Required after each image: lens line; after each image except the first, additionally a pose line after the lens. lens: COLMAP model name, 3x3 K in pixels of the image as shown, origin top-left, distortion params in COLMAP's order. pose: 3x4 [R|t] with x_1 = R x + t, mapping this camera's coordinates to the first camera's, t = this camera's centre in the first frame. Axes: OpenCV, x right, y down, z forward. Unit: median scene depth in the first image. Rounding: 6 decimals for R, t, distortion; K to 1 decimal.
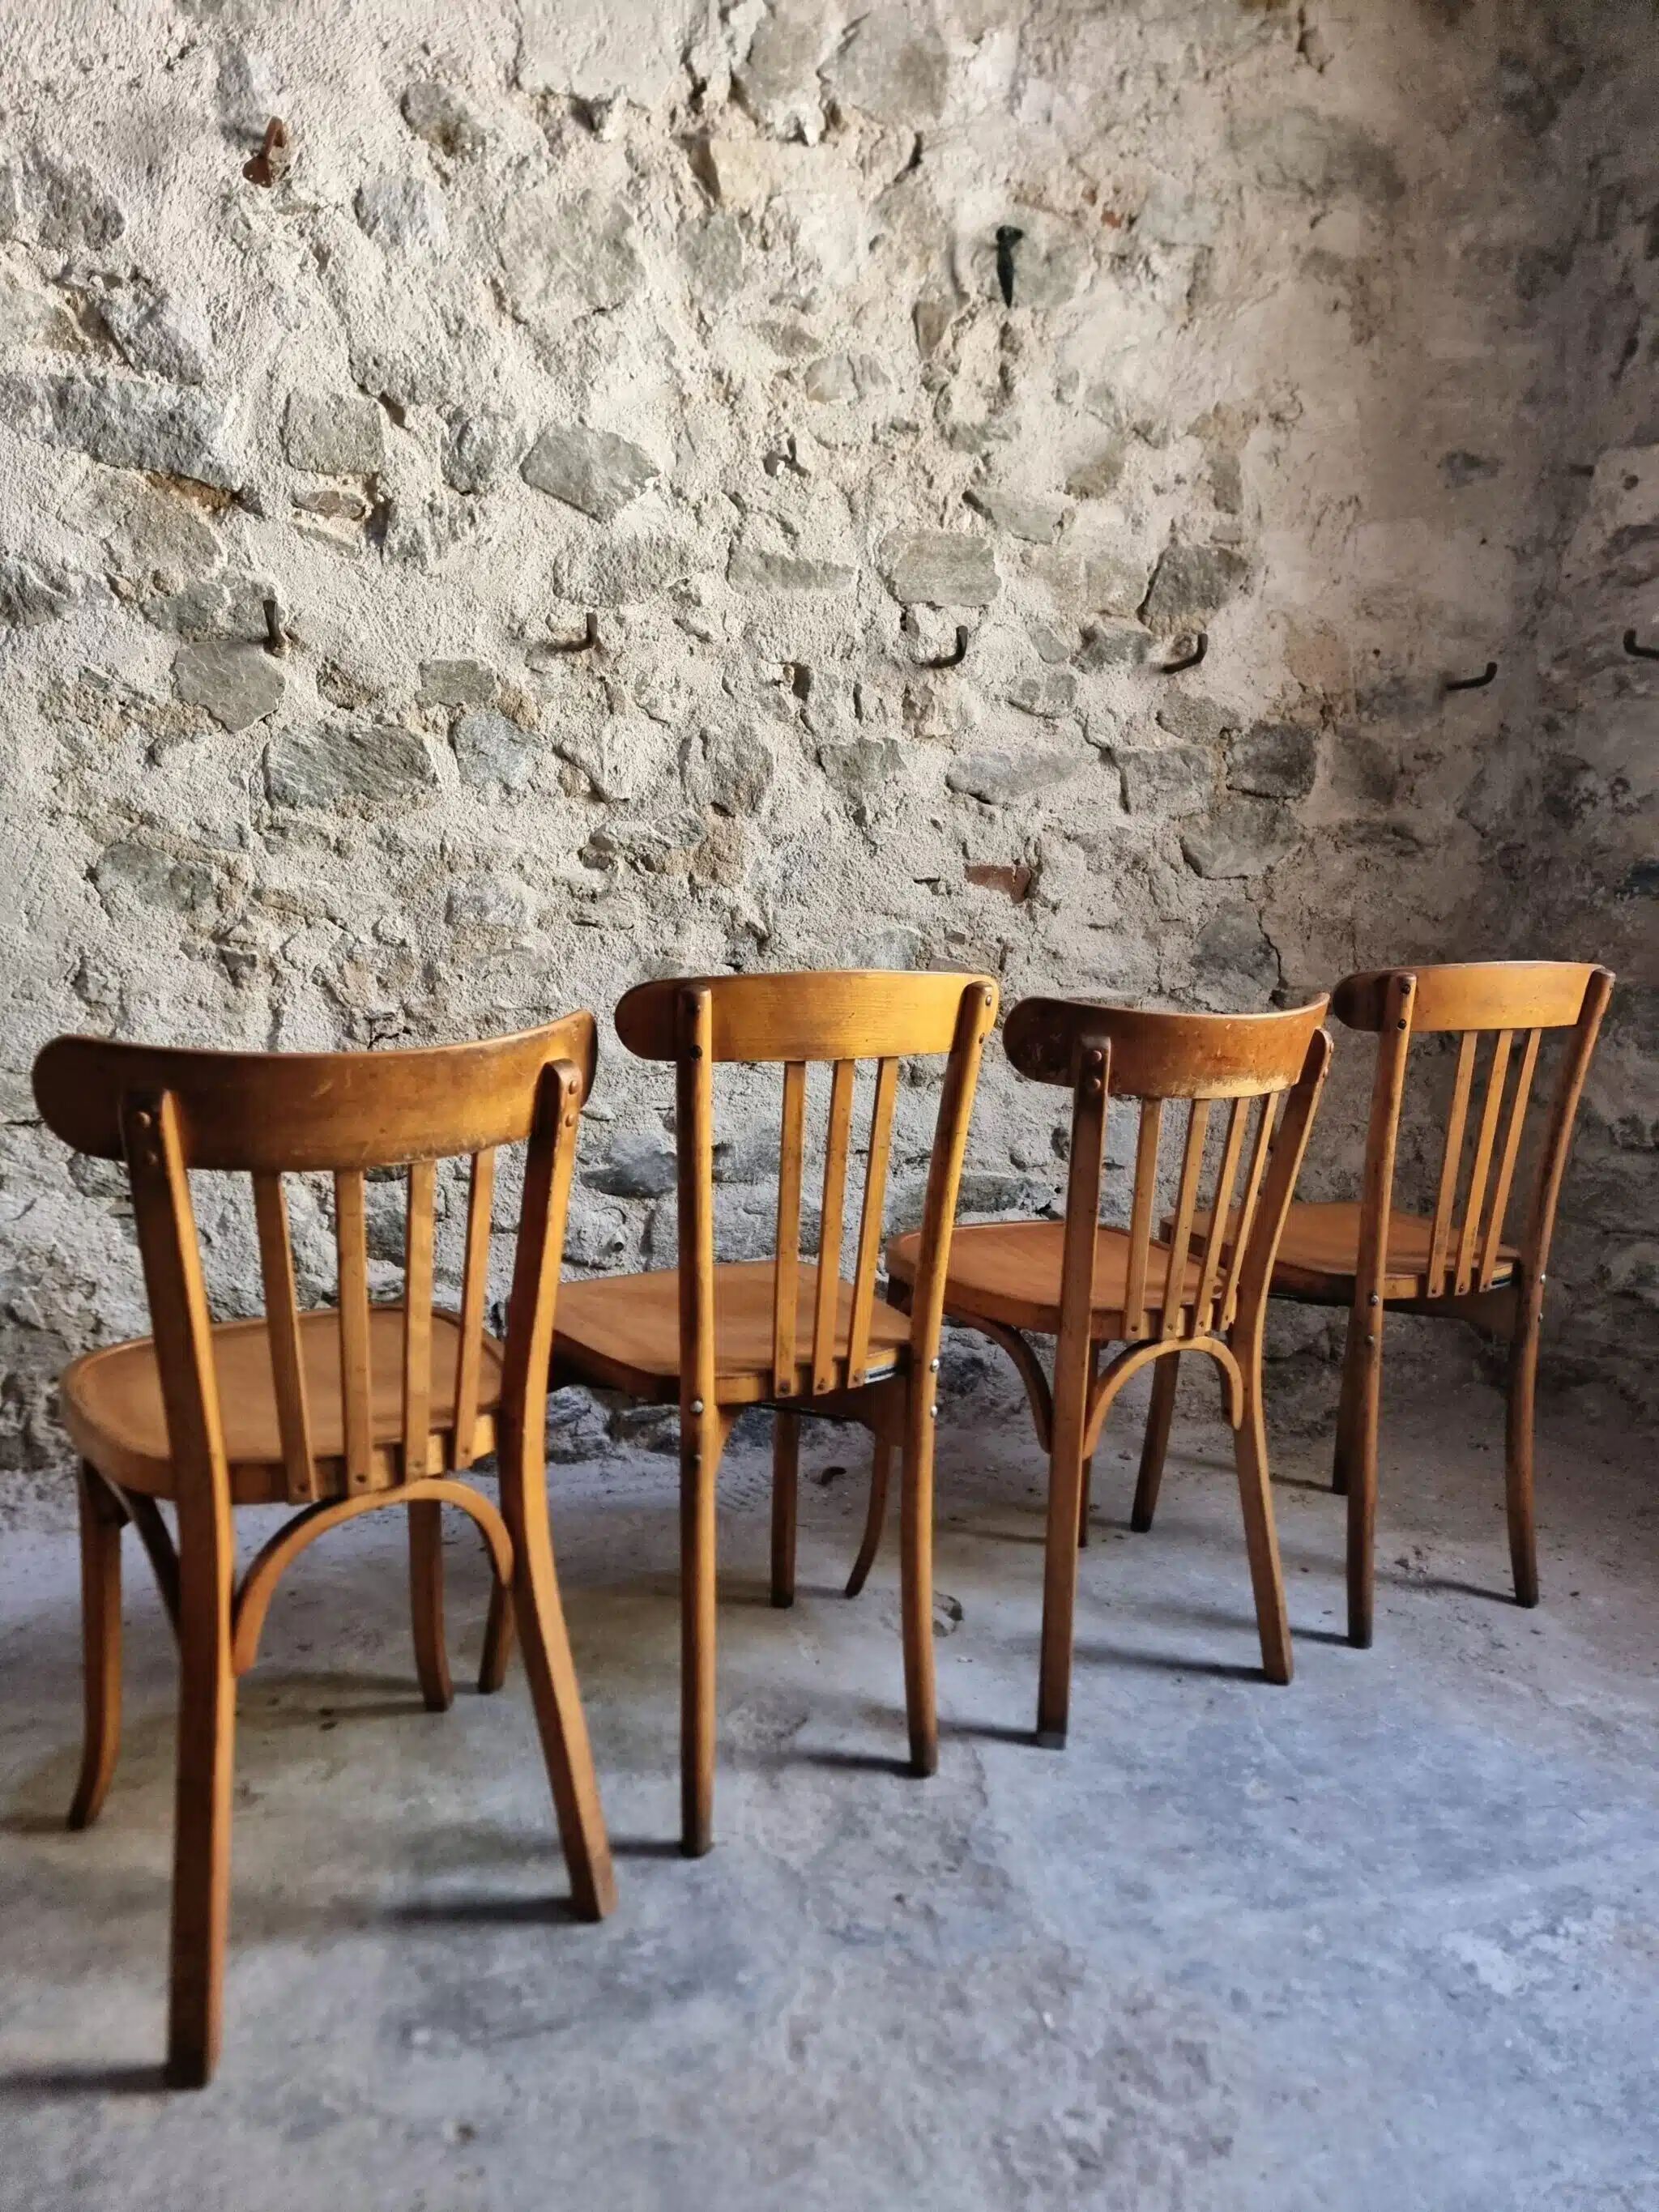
lens RADIAL K [[1542.8, 0, 834.3], [0, 1542.8, 1118.3], [0, 0, 1]] dist [0.066104, -0.066553]
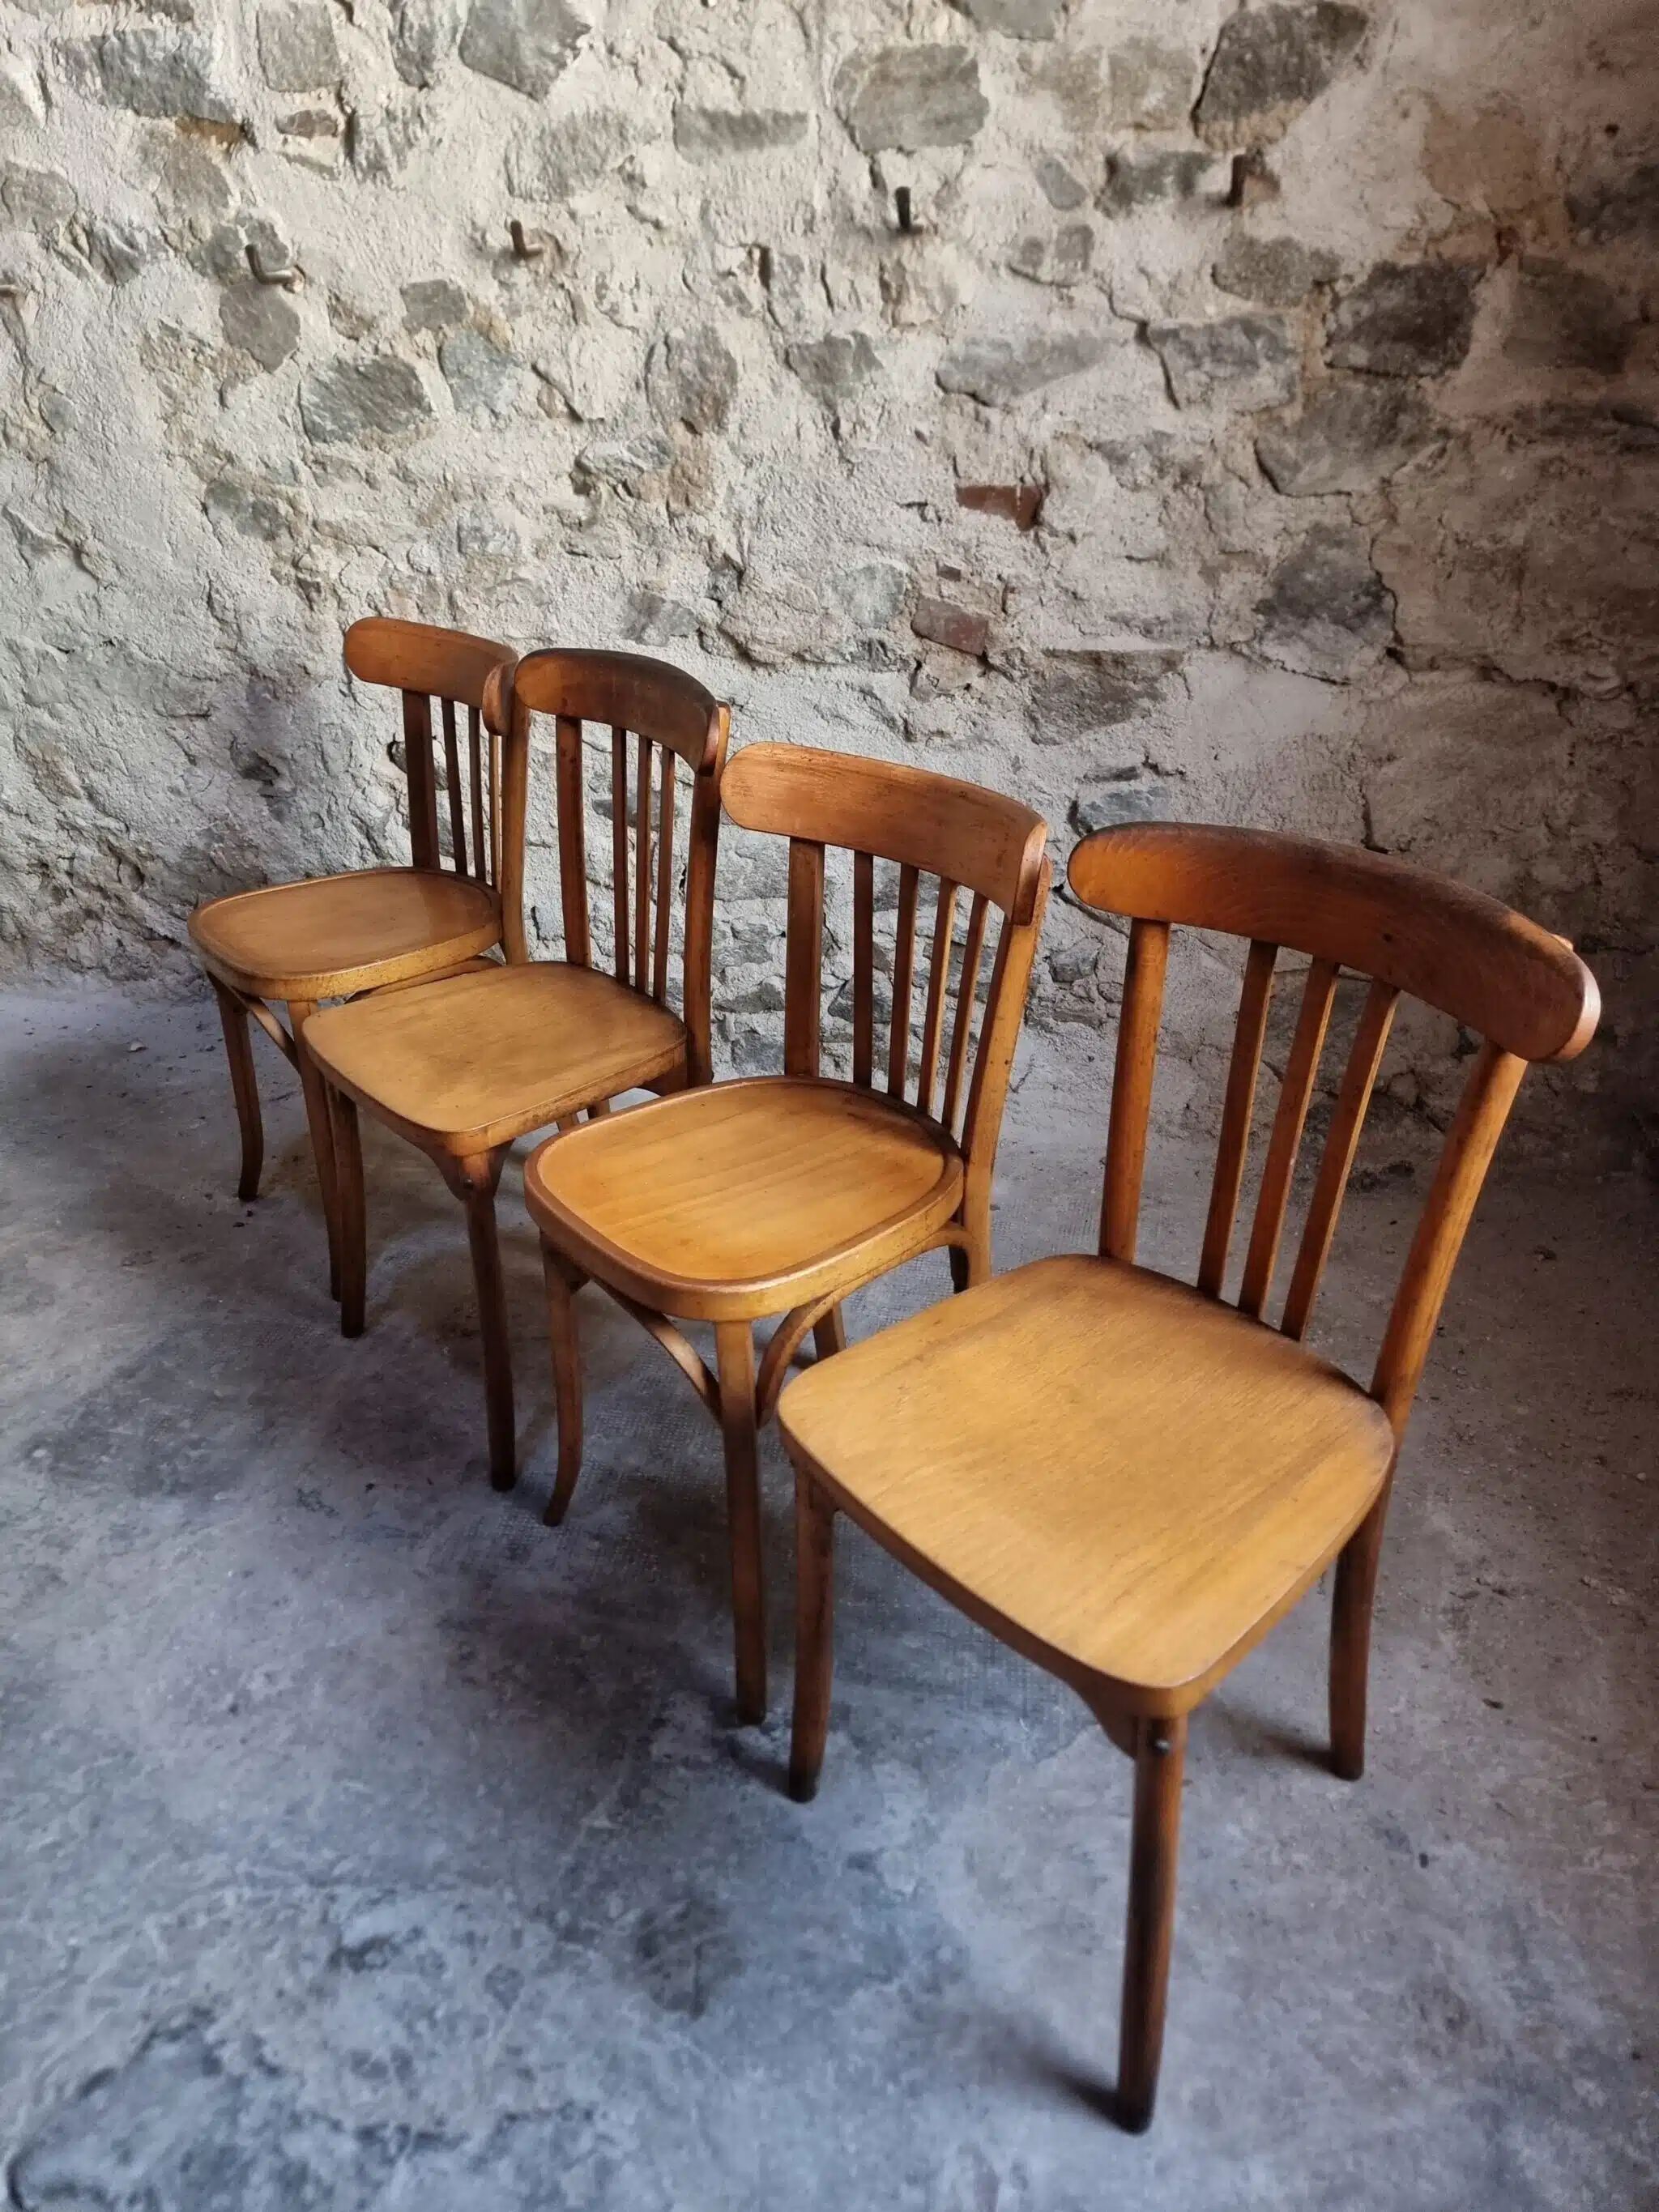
lens RADIAL K [[1542.8, 0, 804.2], [0, 1542.8, 1107.8], [0, 0, 1]] dist [0.066104, -0.066553]
pose [[0.815526, 0.231979, -0.530192, 0.594851], [-0.032360, 0.932990, 0.358443, -0.159931], [0.577815, -0.275163, 0.768385, 0.206562]]
